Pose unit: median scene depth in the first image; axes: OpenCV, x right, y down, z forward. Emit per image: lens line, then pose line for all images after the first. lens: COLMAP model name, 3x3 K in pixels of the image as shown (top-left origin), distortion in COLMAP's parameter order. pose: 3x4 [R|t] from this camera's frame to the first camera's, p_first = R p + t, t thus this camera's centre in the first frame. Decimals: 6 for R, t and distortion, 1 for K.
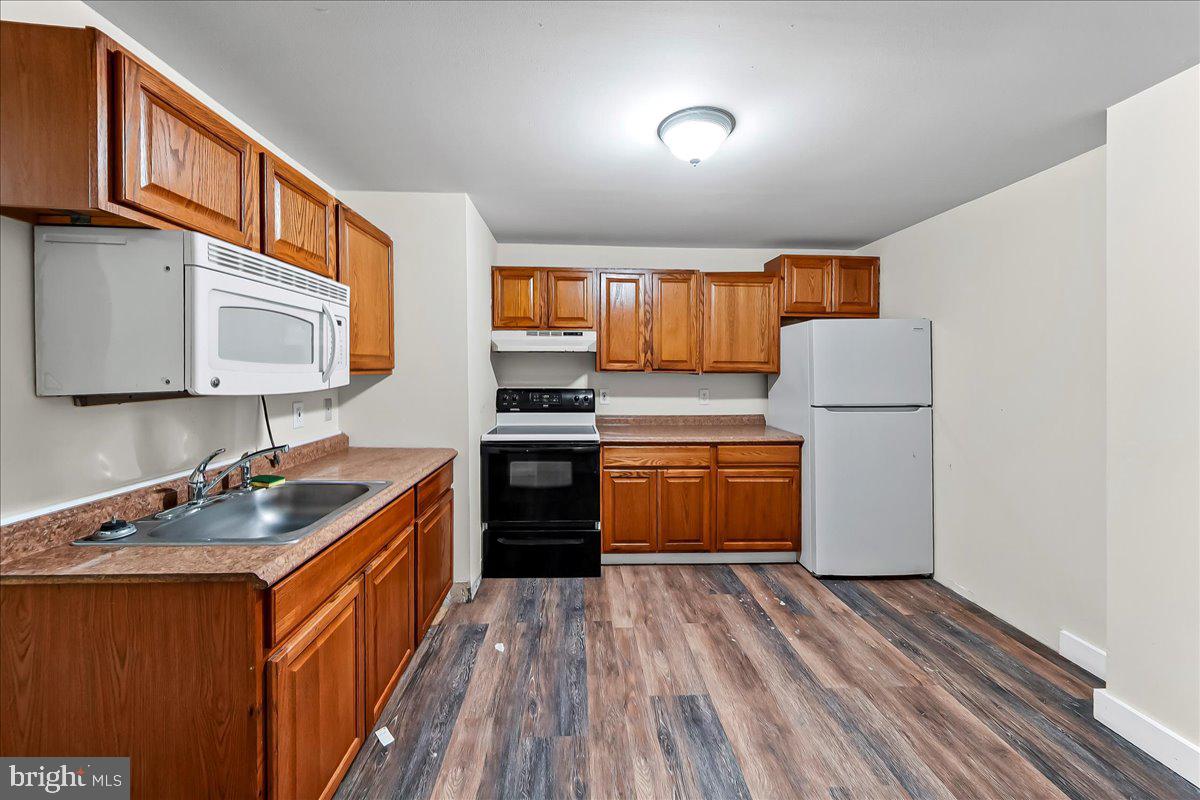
lens RADIAL K [[445.3, 0, 597.2], [0, 445.3, 371.3], [0, 0, 1]] dist [-0.000096, -0.000091]
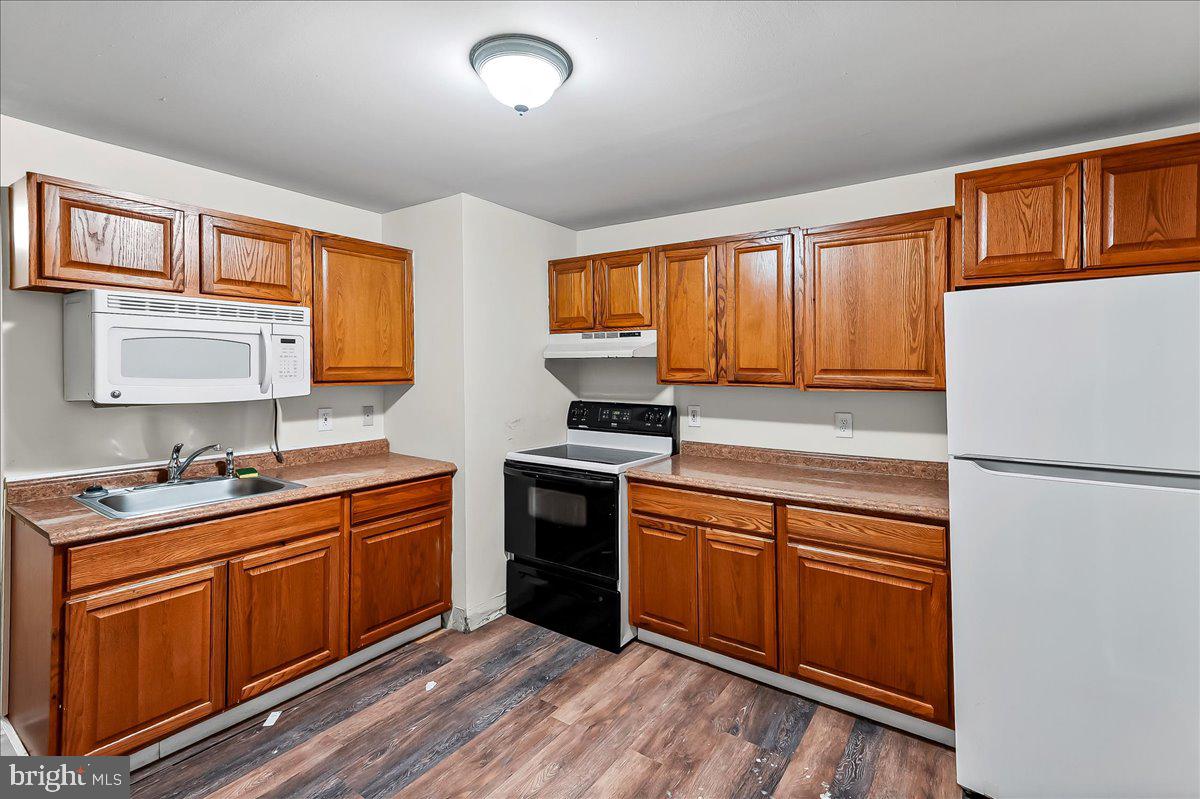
lens RADIAL K [[557.2, 0, 599.7], [0, 557.2, 365.1], [0, 0, 1]] dist [0.015991, 0.000601]
pose [[0.788543, -0.004284, -0.614965, 0.552805], [-0.003666, 0.999925, -0.011666, -0.020293], [0.614969, 0.011454, 0.788468, 0.212690]]
